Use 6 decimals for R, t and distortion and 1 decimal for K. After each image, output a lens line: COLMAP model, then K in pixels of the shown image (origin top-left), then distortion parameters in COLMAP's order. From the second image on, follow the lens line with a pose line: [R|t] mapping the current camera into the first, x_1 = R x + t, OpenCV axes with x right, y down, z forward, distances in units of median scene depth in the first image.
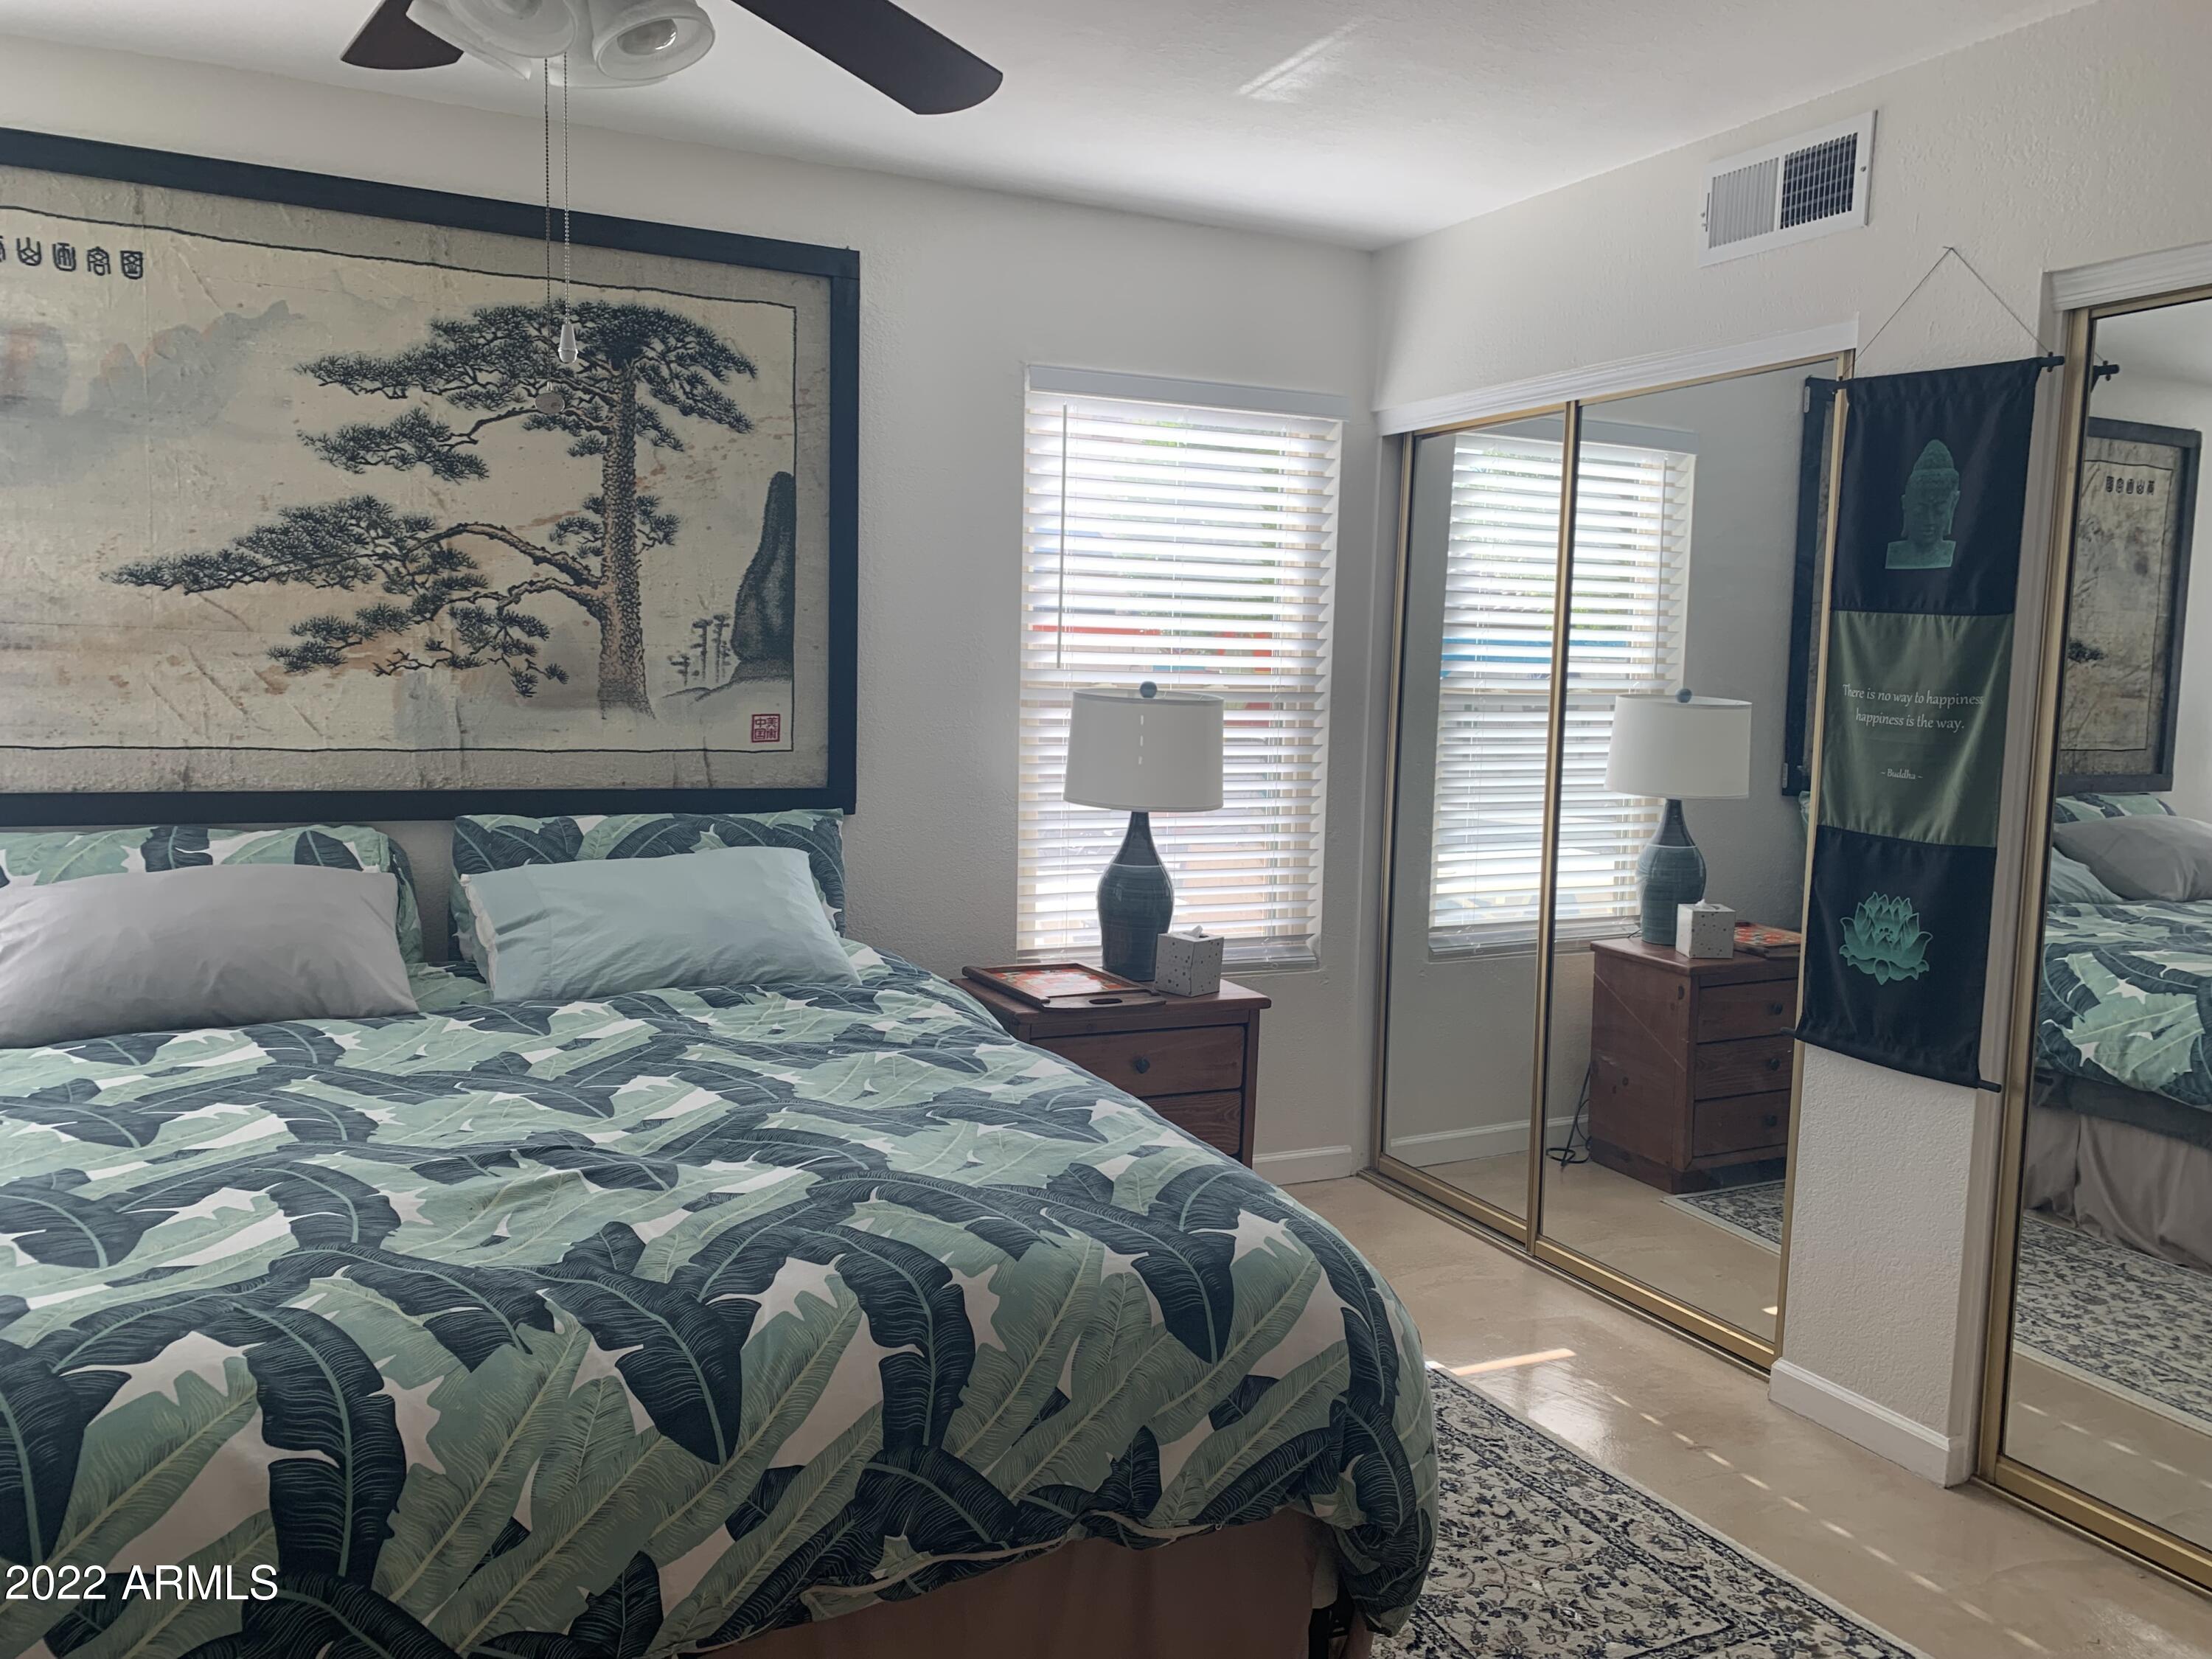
lens RADIAL K [[1683.5, 0, 1115.1], [0, 1683.5, 839.4], [0, 0, 1]] dist [0.040009, -0.048997]
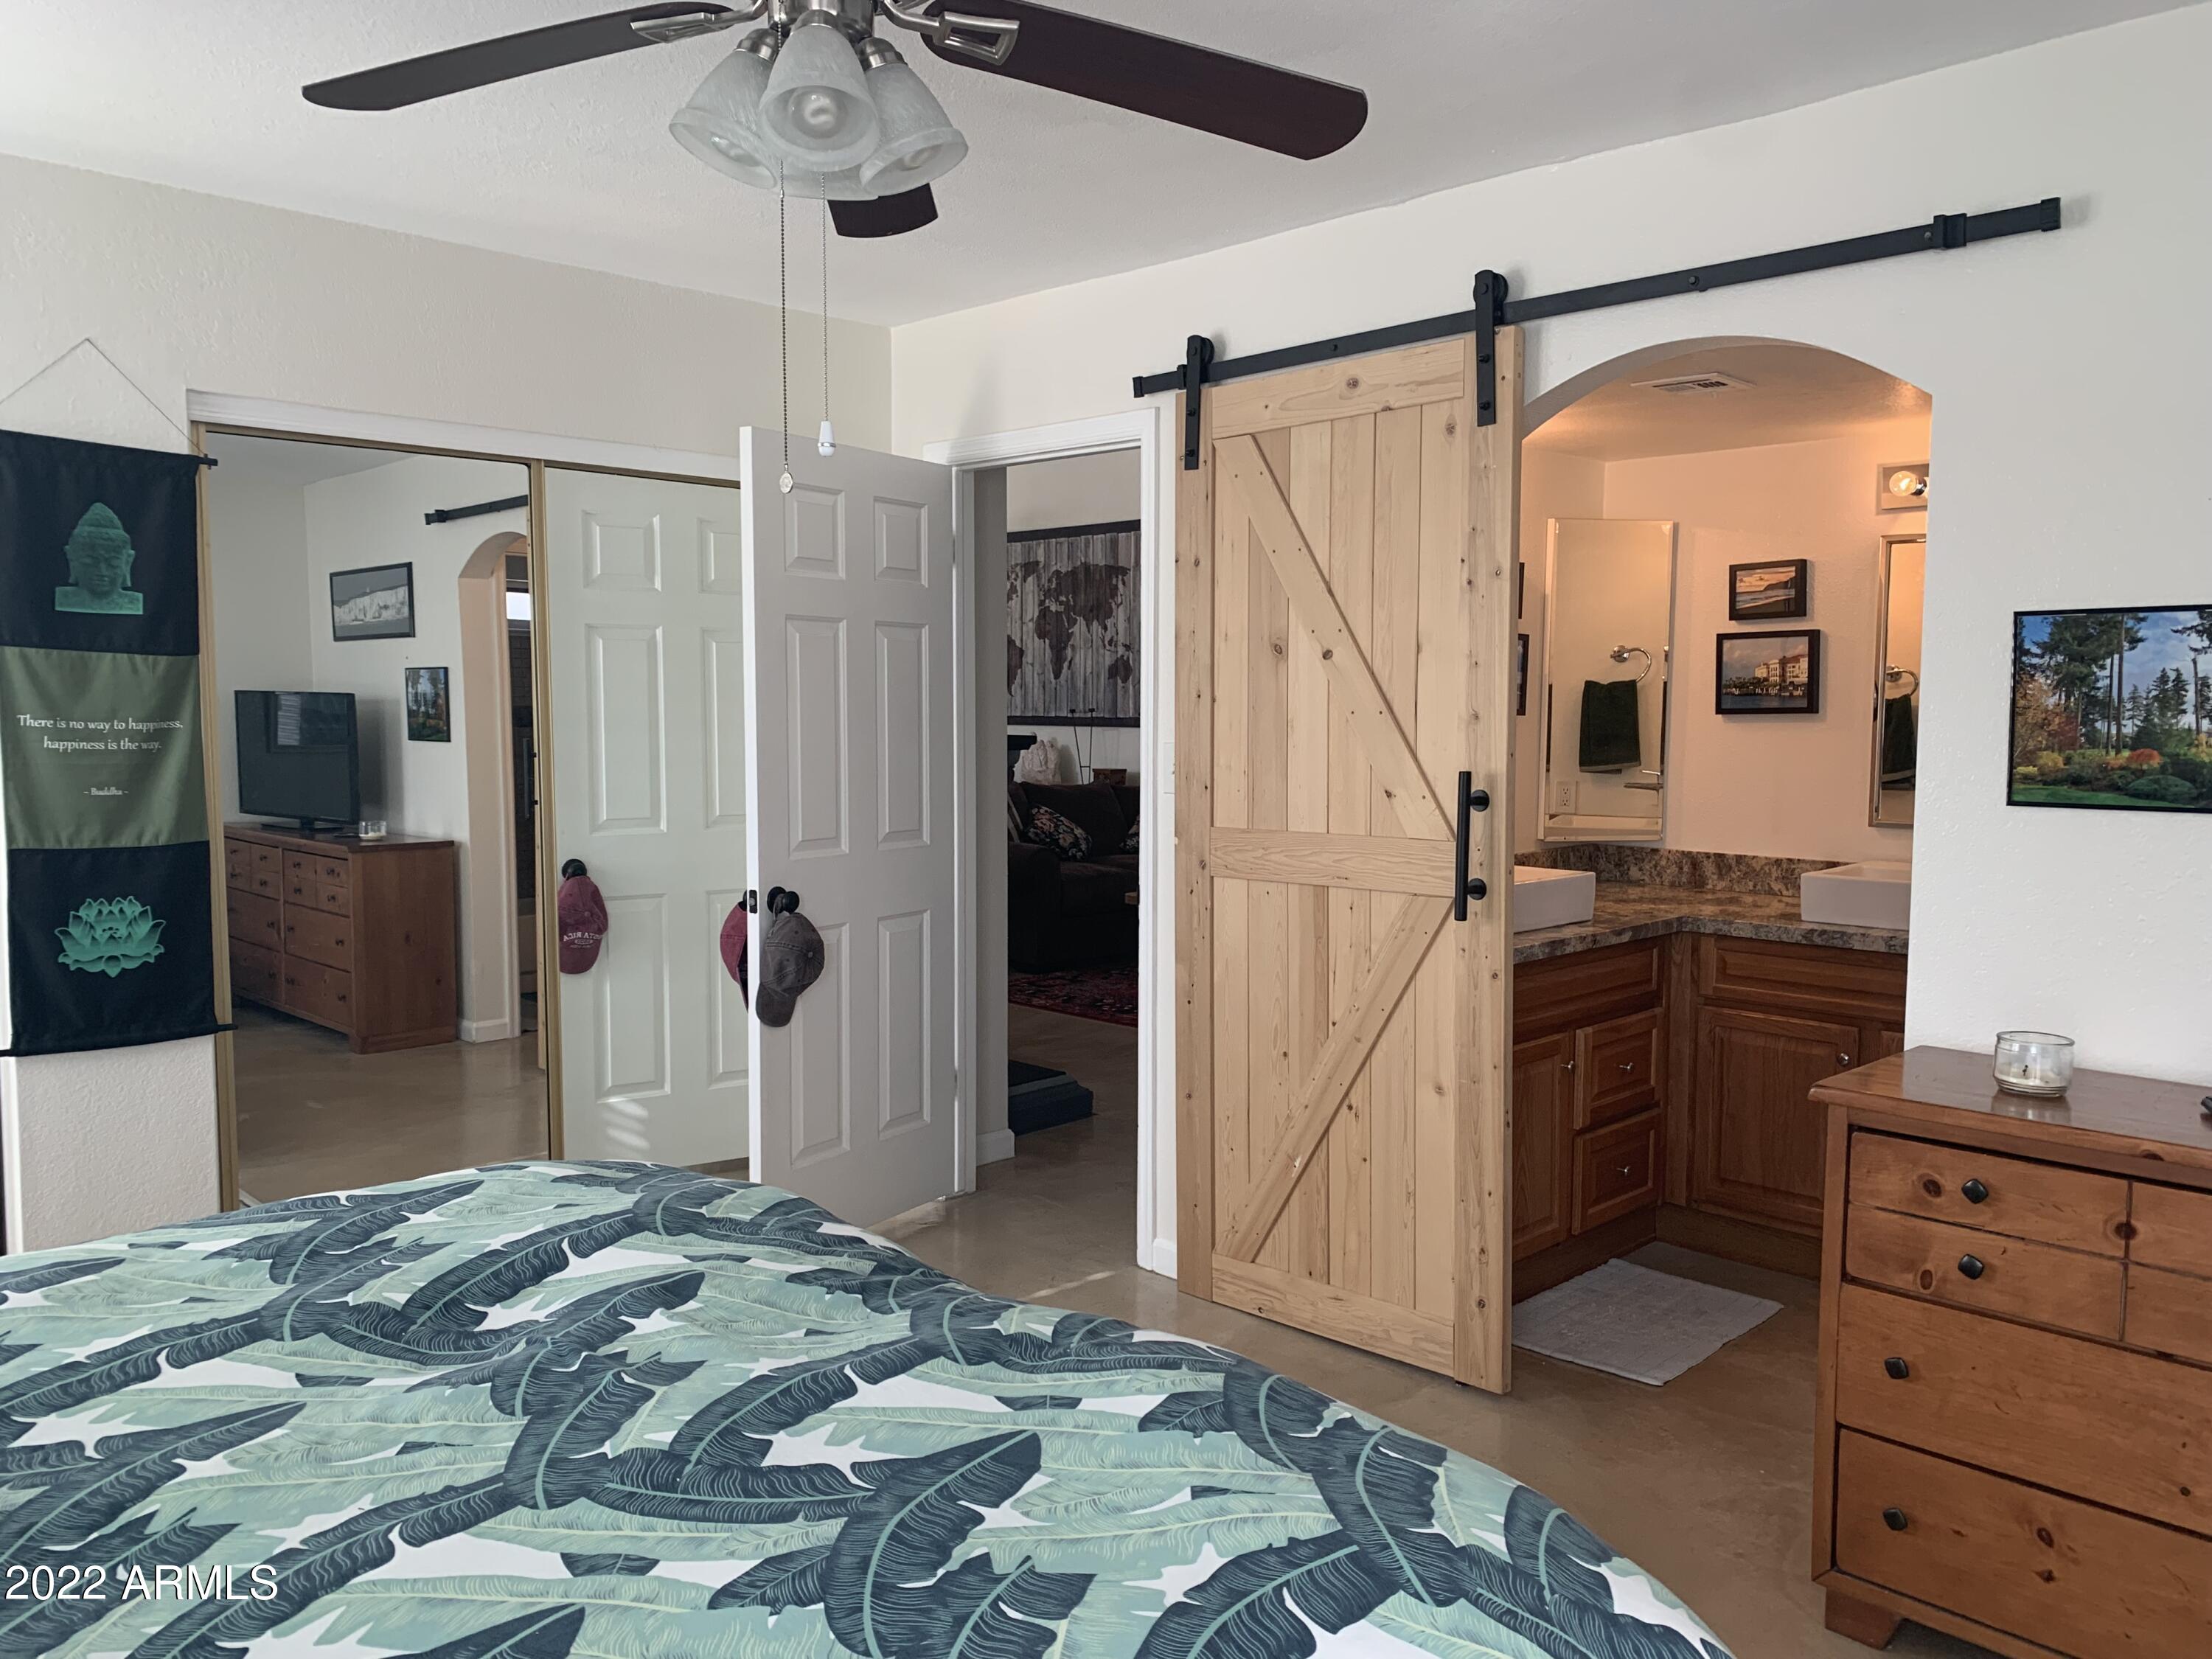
lens RADIAL K [[1683.5, 0, 1120.7], [0, 1683.5, 825.7], [0, 0, 1]] dist [0.040009, -0.048997]
pose [[-0.305713, -0.097628, 0.947105, -0.773712], [0.091196, 0.987153, 0.131193, -0.096124], [-0.947746, 0.126479, -0.292882, 0.639383]]
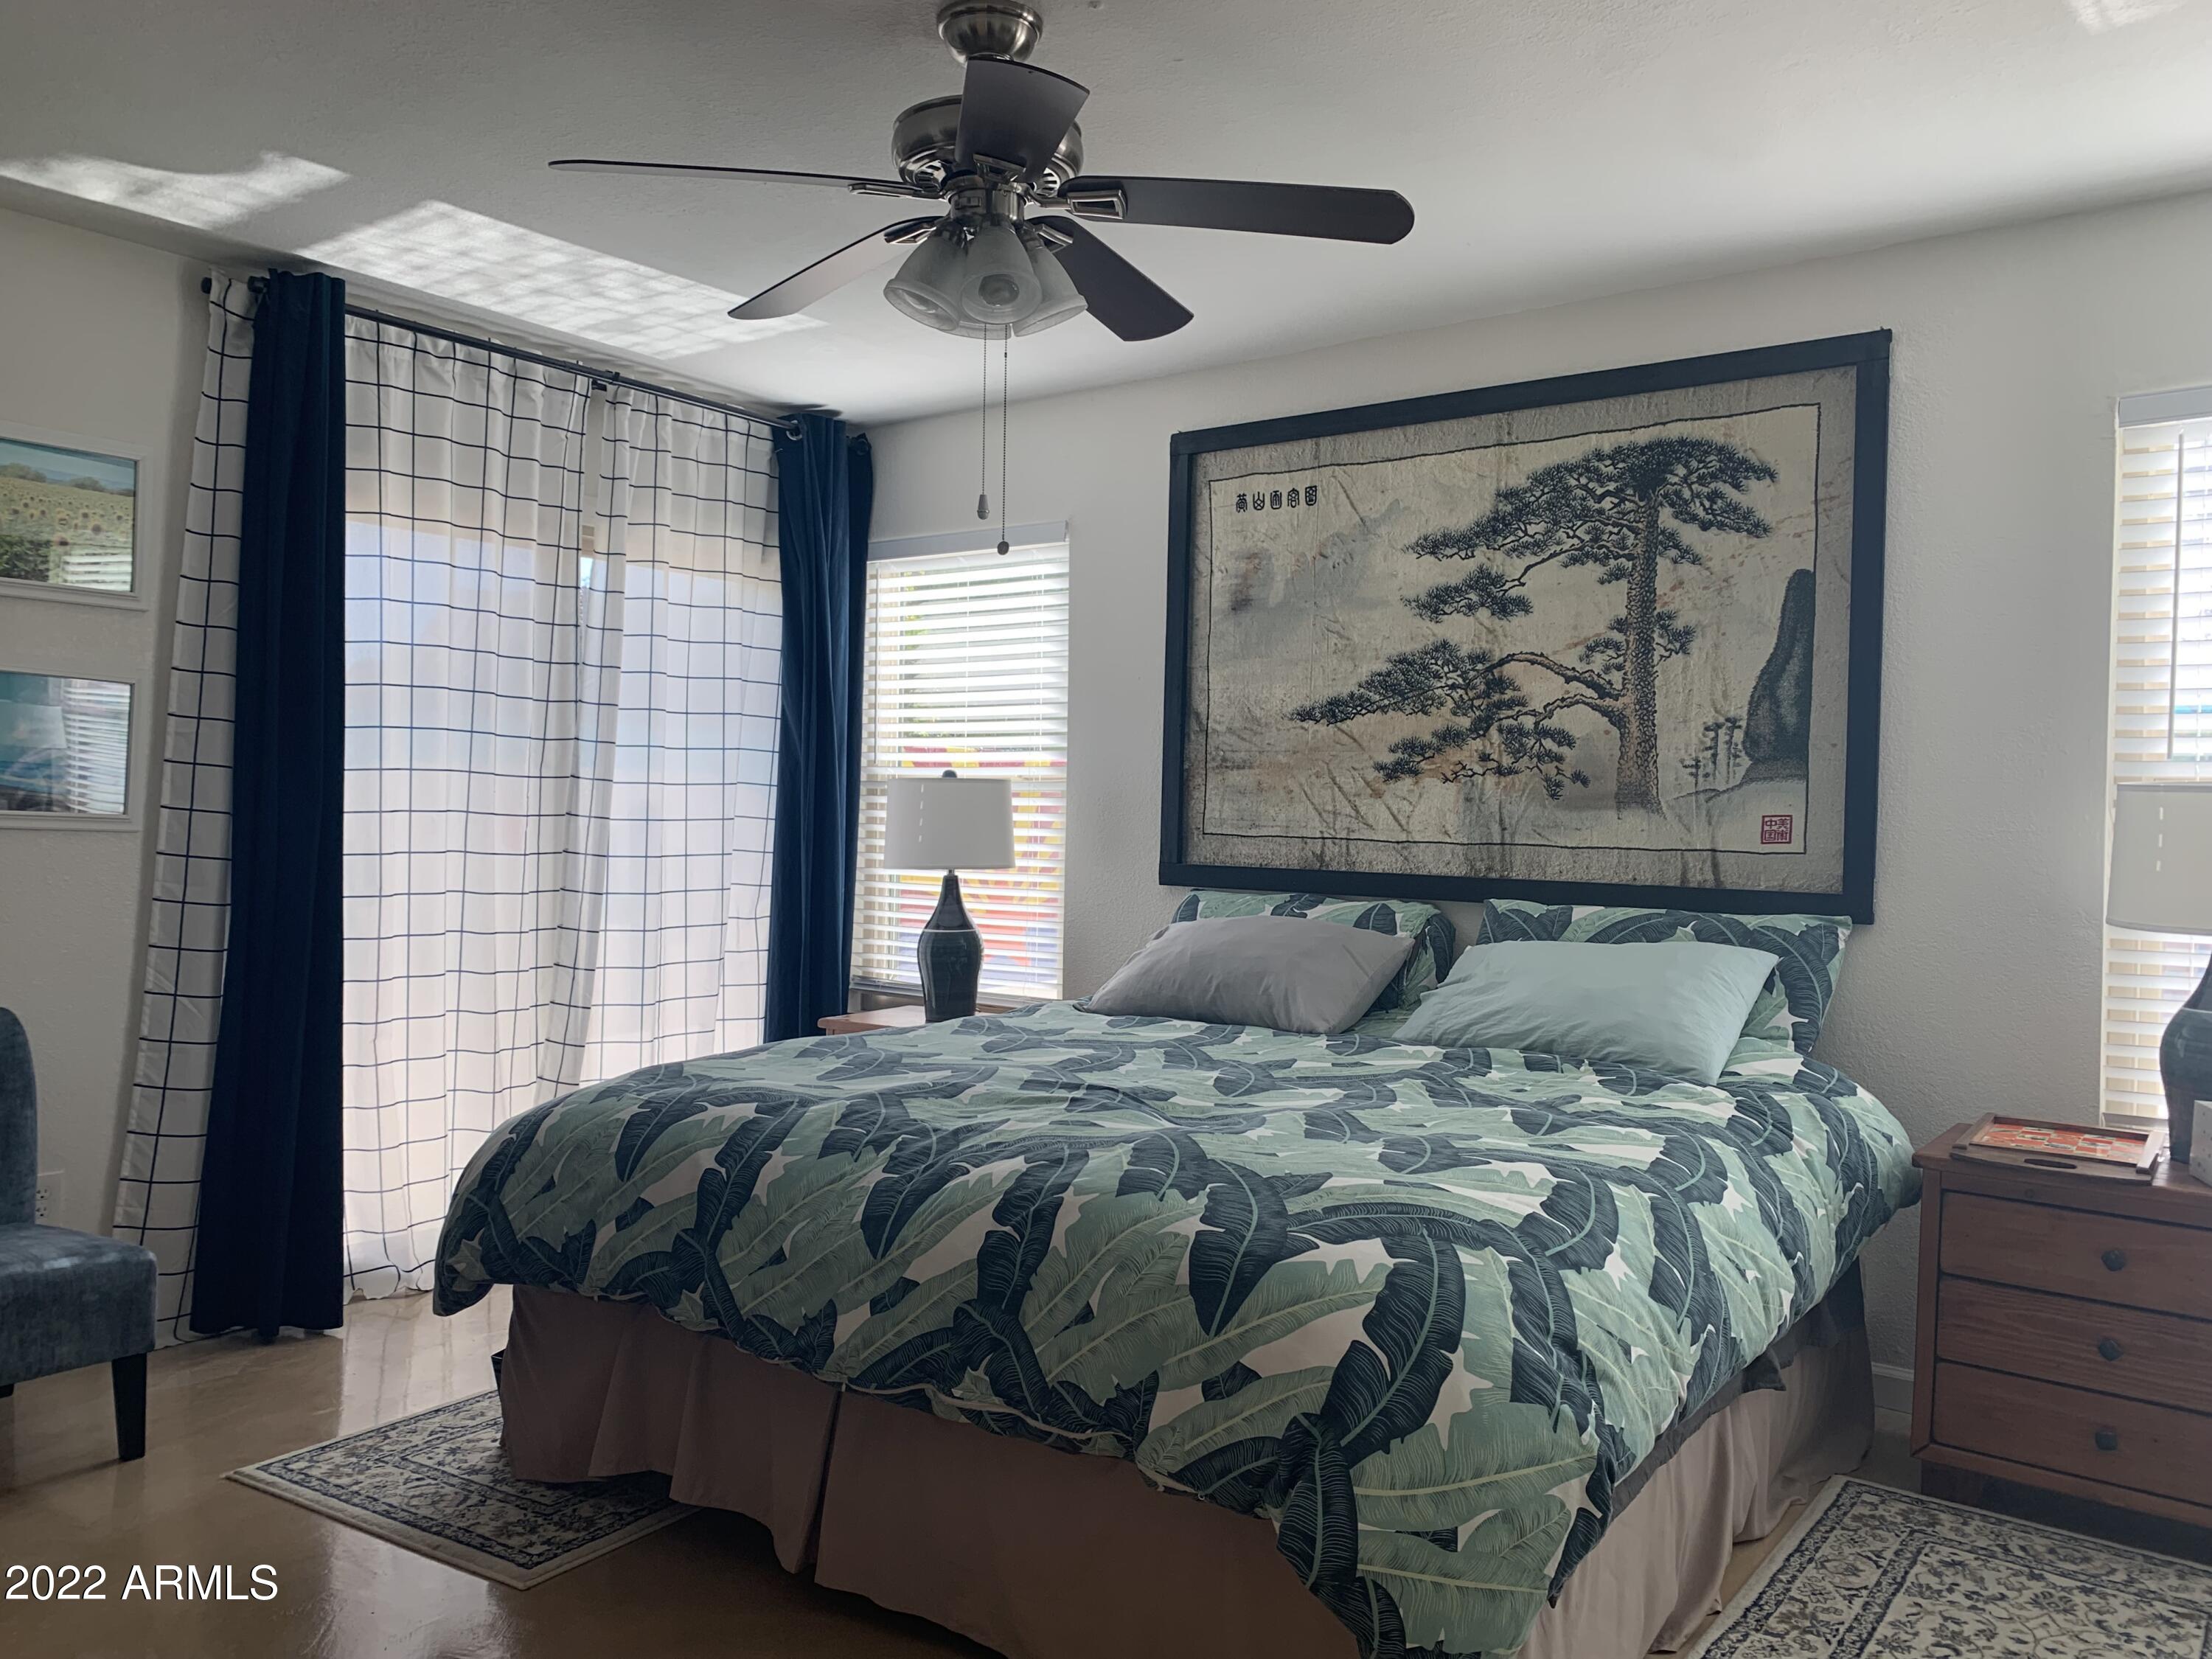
lens RADIAL K [[1683.5, 0, 1114.5], [0, 1683.5, 838.2], [0, 0, 1]] dist [0.040009, -0.048997]
pose [[0.438417, -0.007402, -0.898741, 0.564788], [-0.102617, 0.993015, -0.058236, 0.039549], [0.892894, 0.117757, 0.434595, 0.259437]]
